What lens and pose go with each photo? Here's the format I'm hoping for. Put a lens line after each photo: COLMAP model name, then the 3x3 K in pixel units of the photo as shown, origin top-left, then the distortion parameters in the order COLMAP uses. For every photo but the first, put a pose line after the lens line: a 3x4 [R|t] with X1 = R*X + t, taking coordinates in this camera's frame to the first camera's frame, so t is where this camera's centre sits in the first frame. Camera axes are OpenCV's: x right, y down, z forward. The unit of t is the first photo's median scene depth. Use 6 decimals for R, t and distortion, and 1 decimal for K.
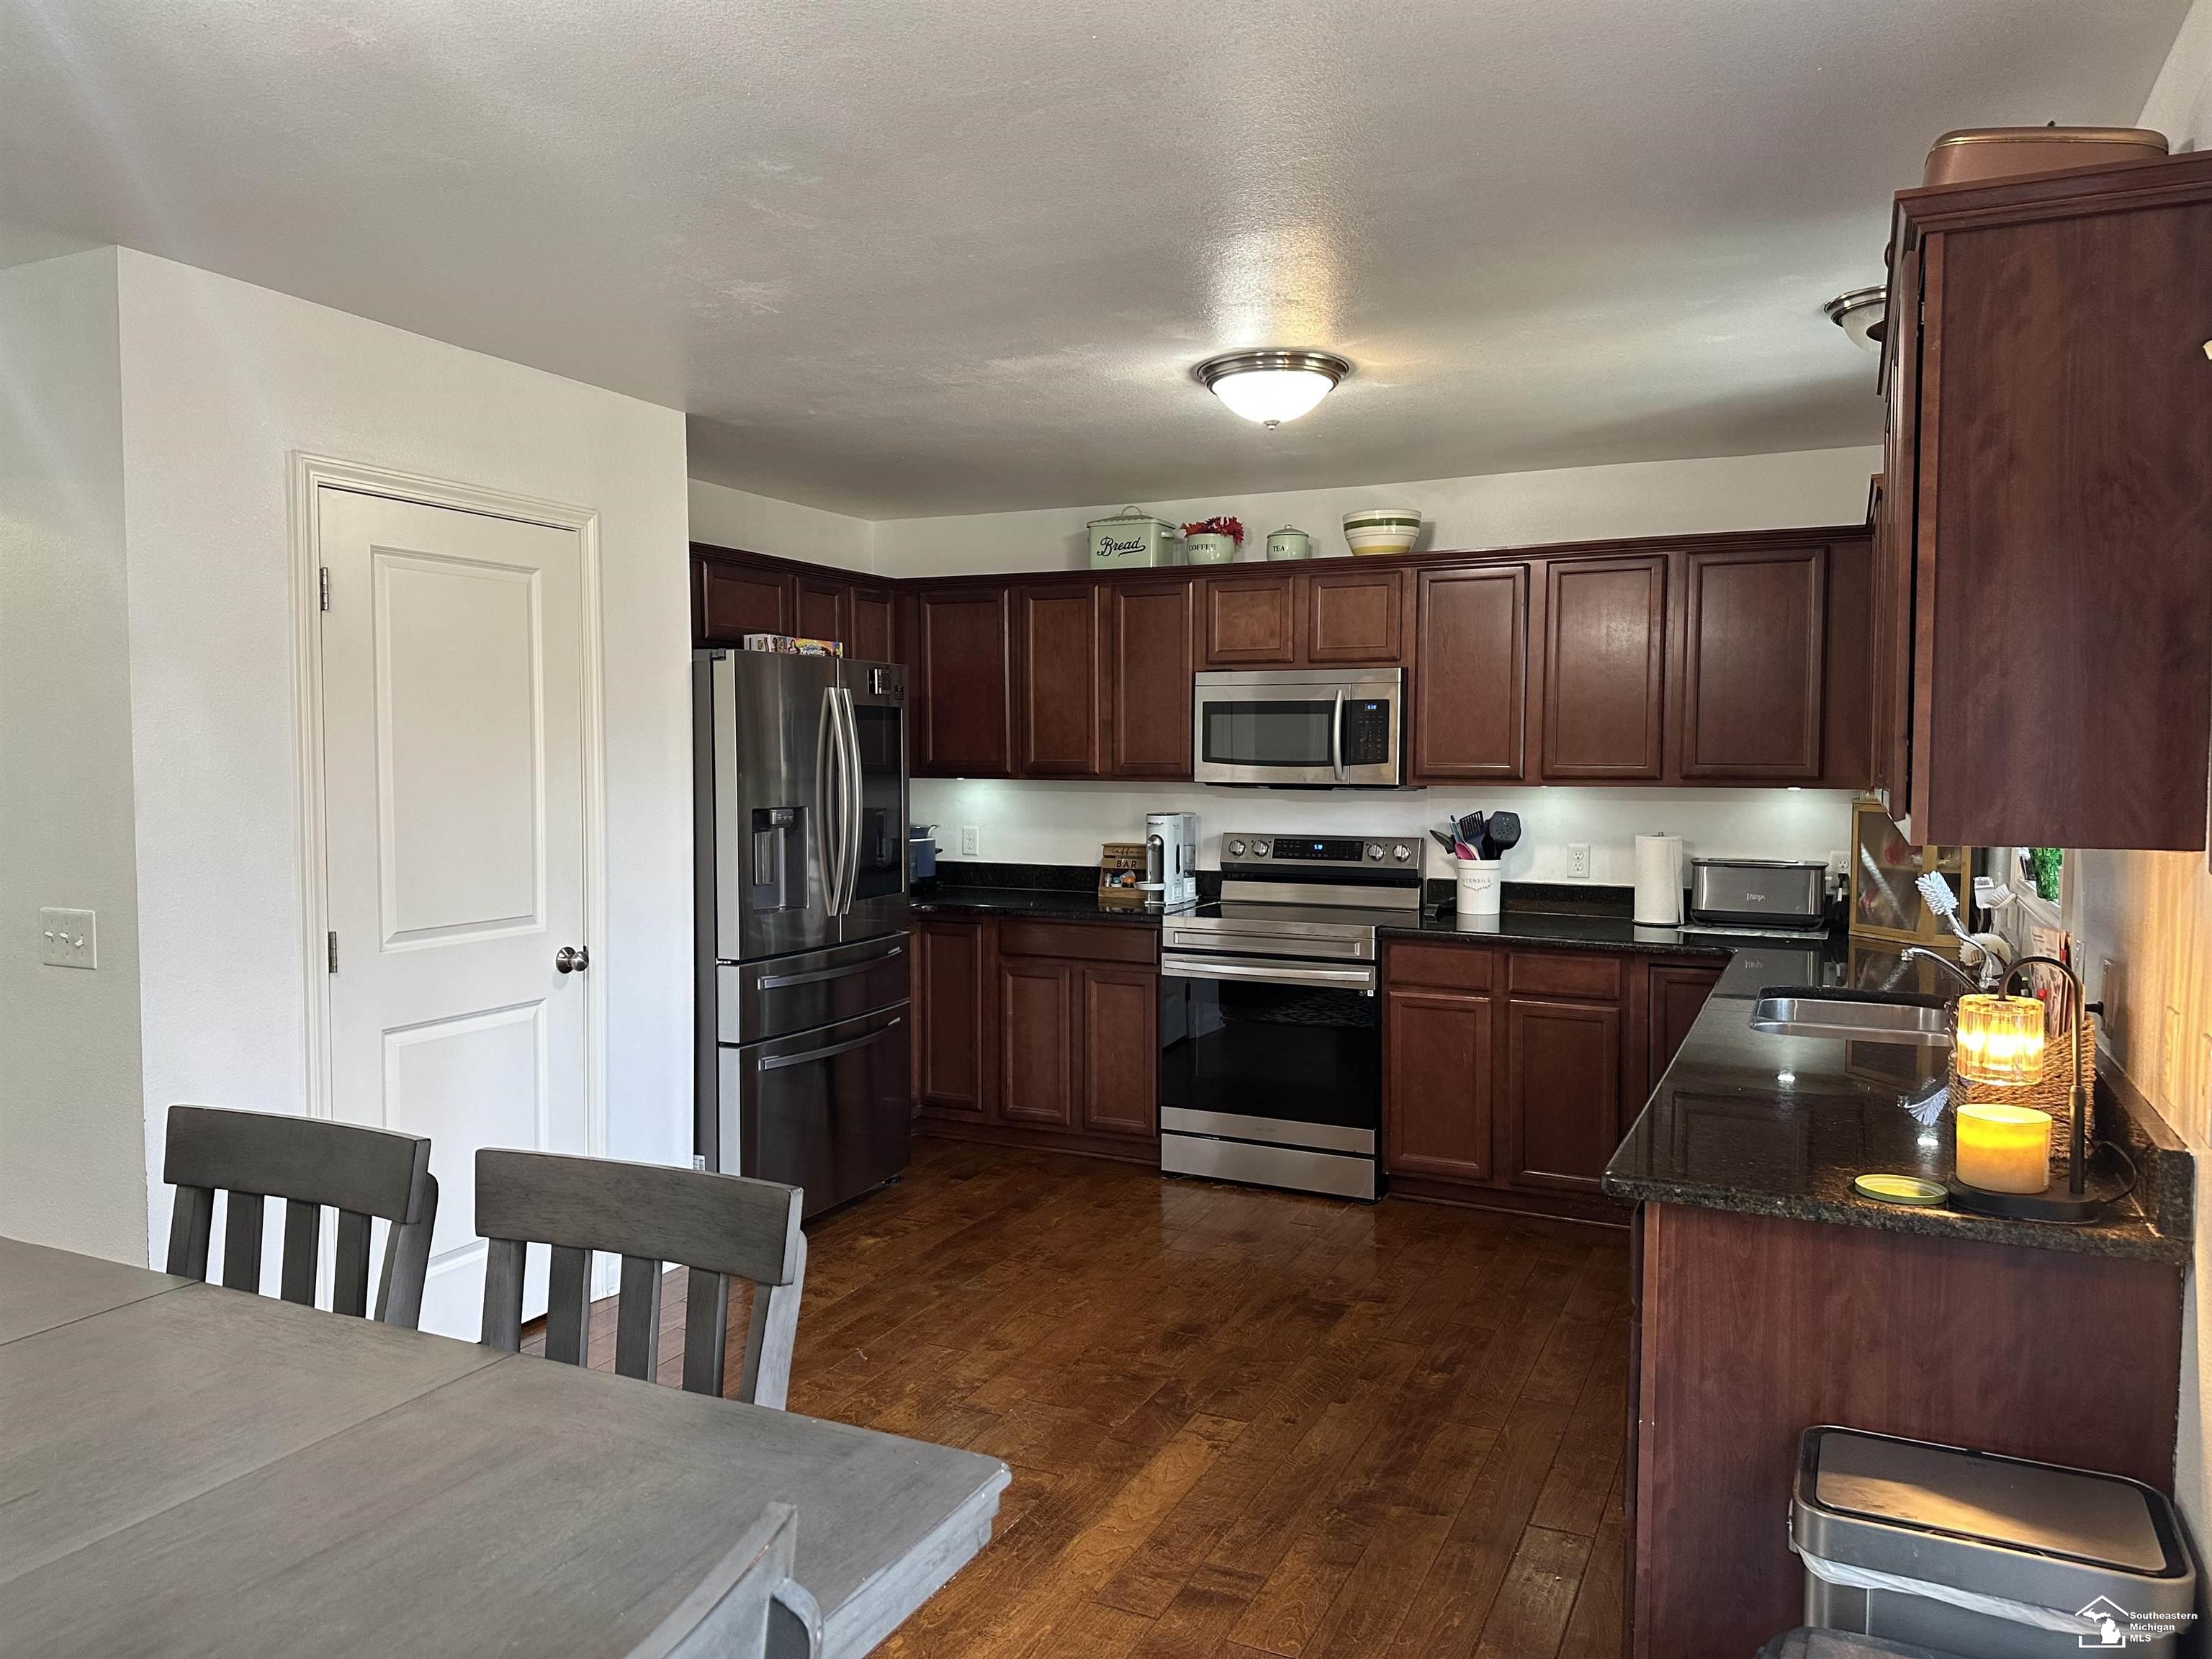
lens RADIAL K [[1539.4, 0, 1106.0], [0, 1539.4, 829.5], [0, 0, 1]] dist [0.073509, -0.073656]
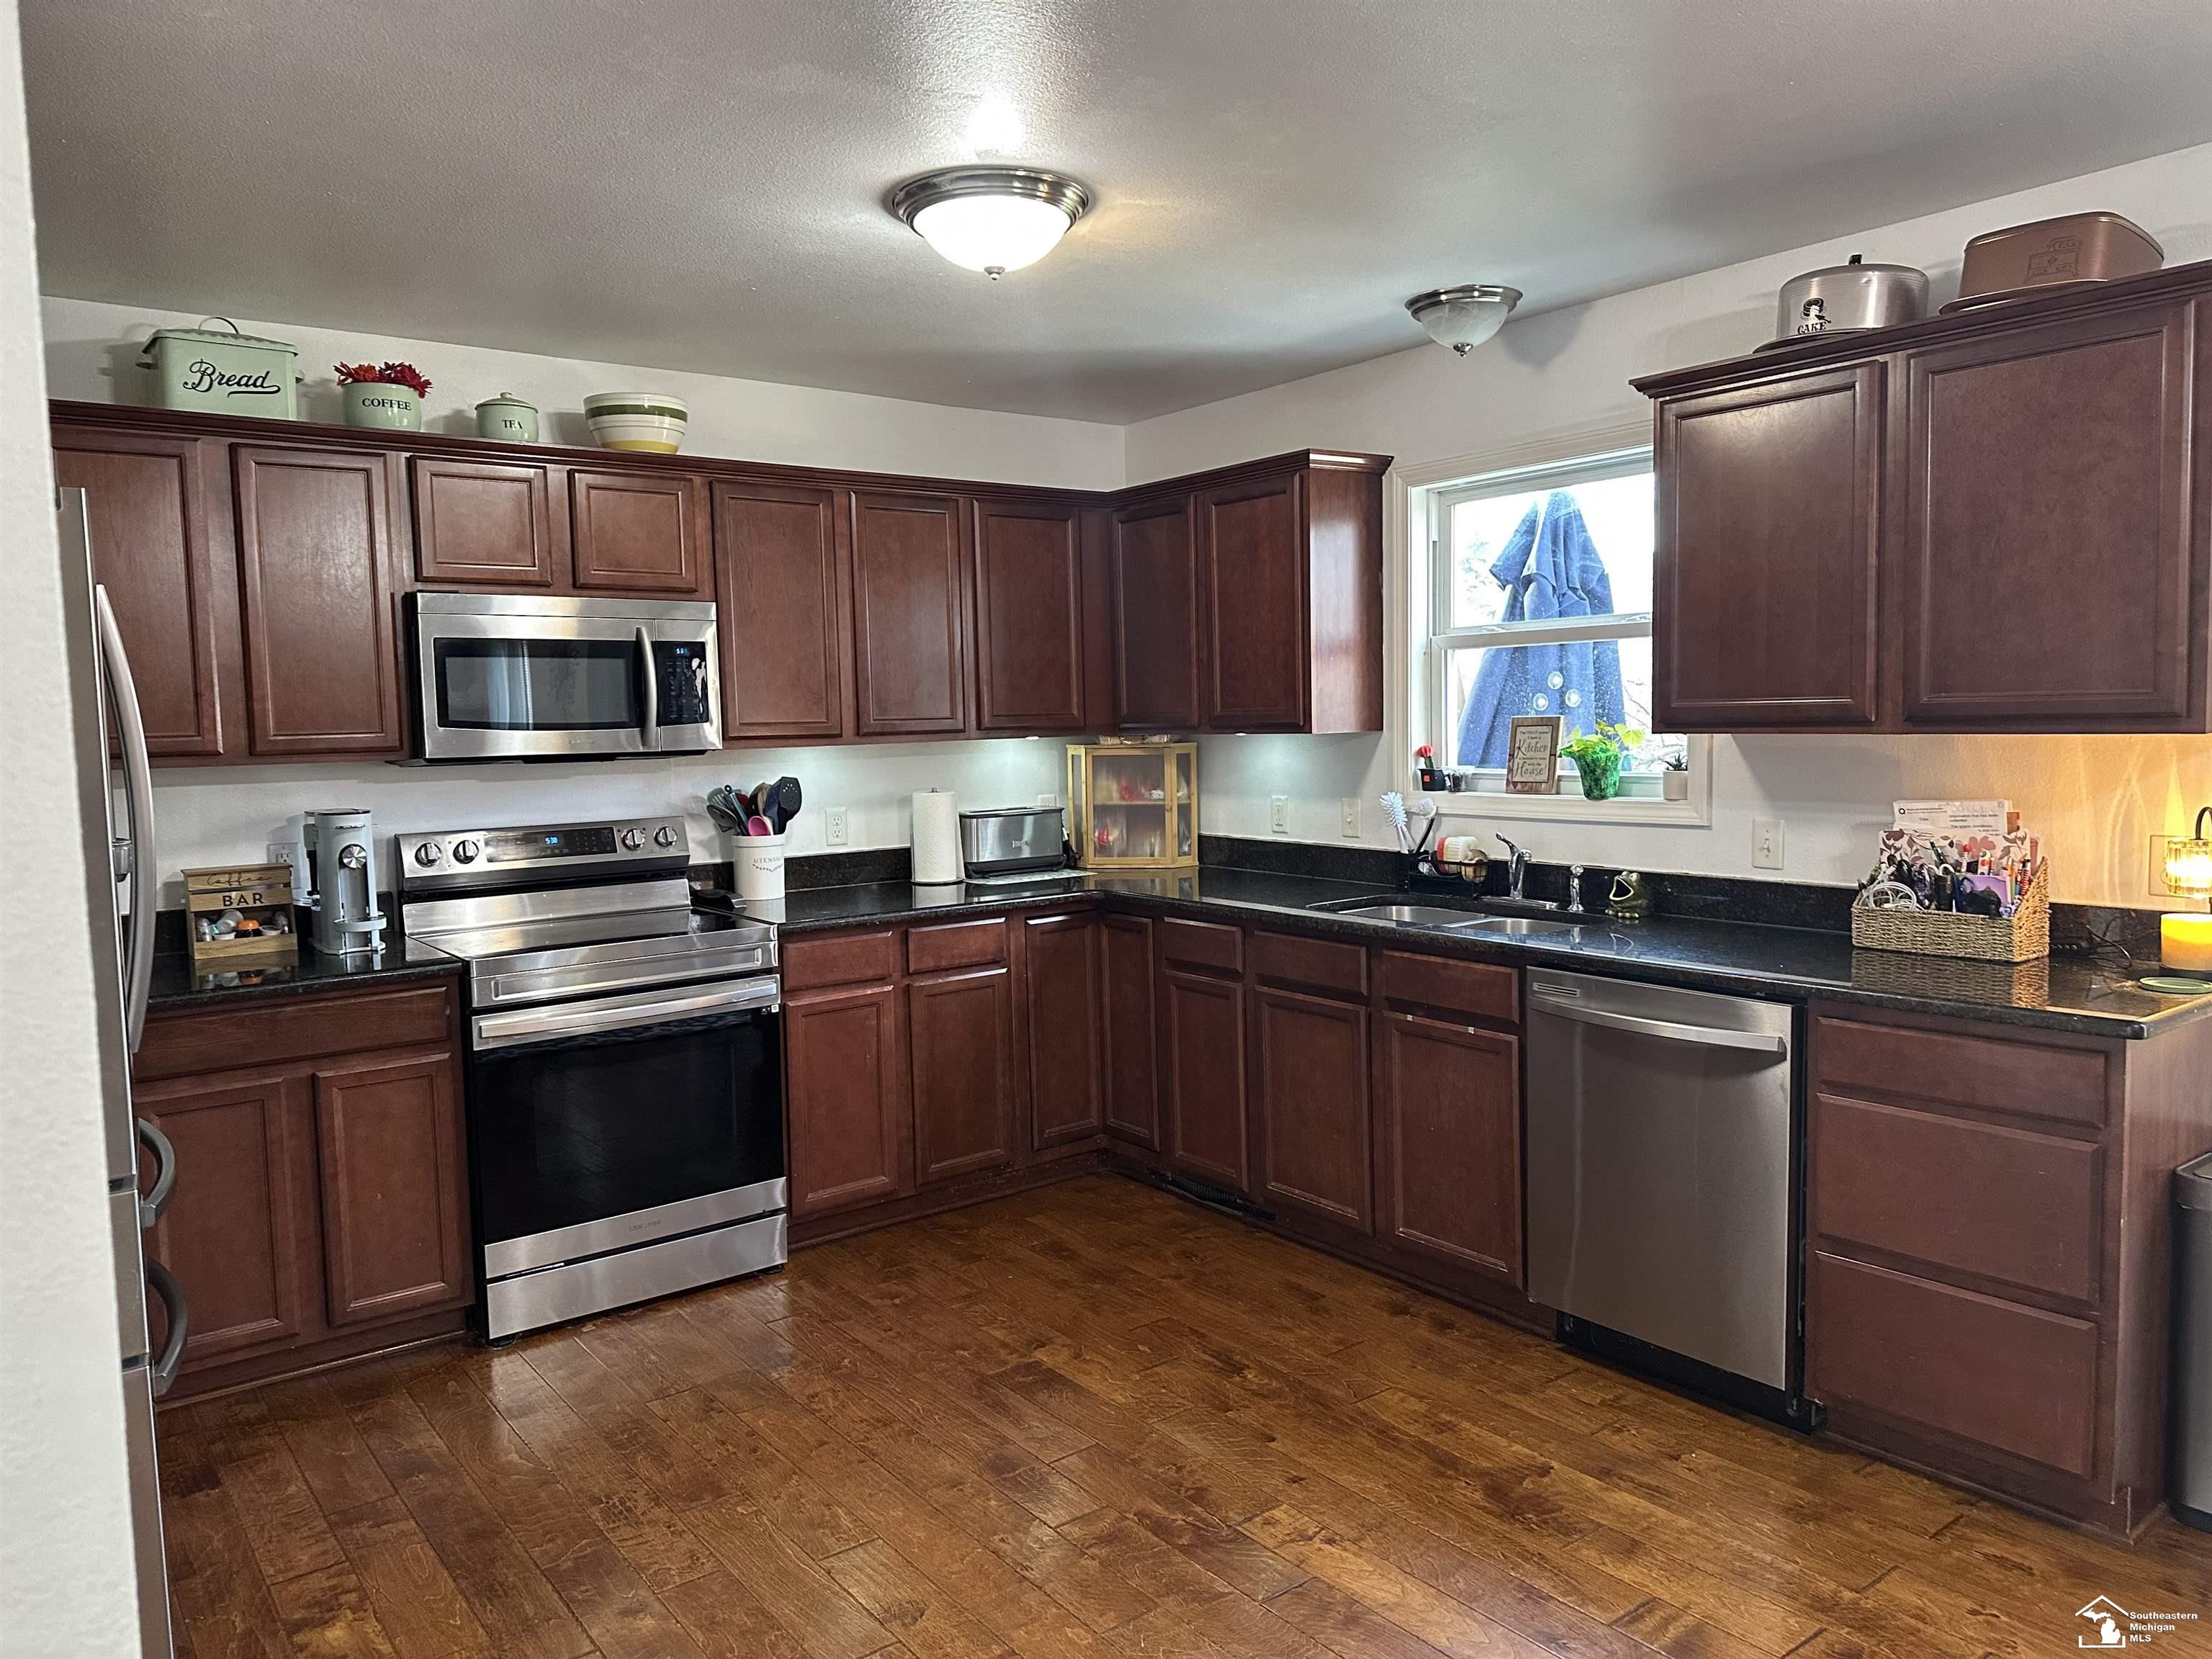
lens RADIAL K [[1544.9, 0, 1101.7], [0, 1544.9, 823.7], [0, 0, 1]] dist [0.121778, -0.166248]
pose [[0.460414, -0.080920, 0.884009, -0.451615], [0.071774, 0.995970, 0.053787, -0.020263], [-0.884798, 0.038684, 0.464366, 0.467283]]
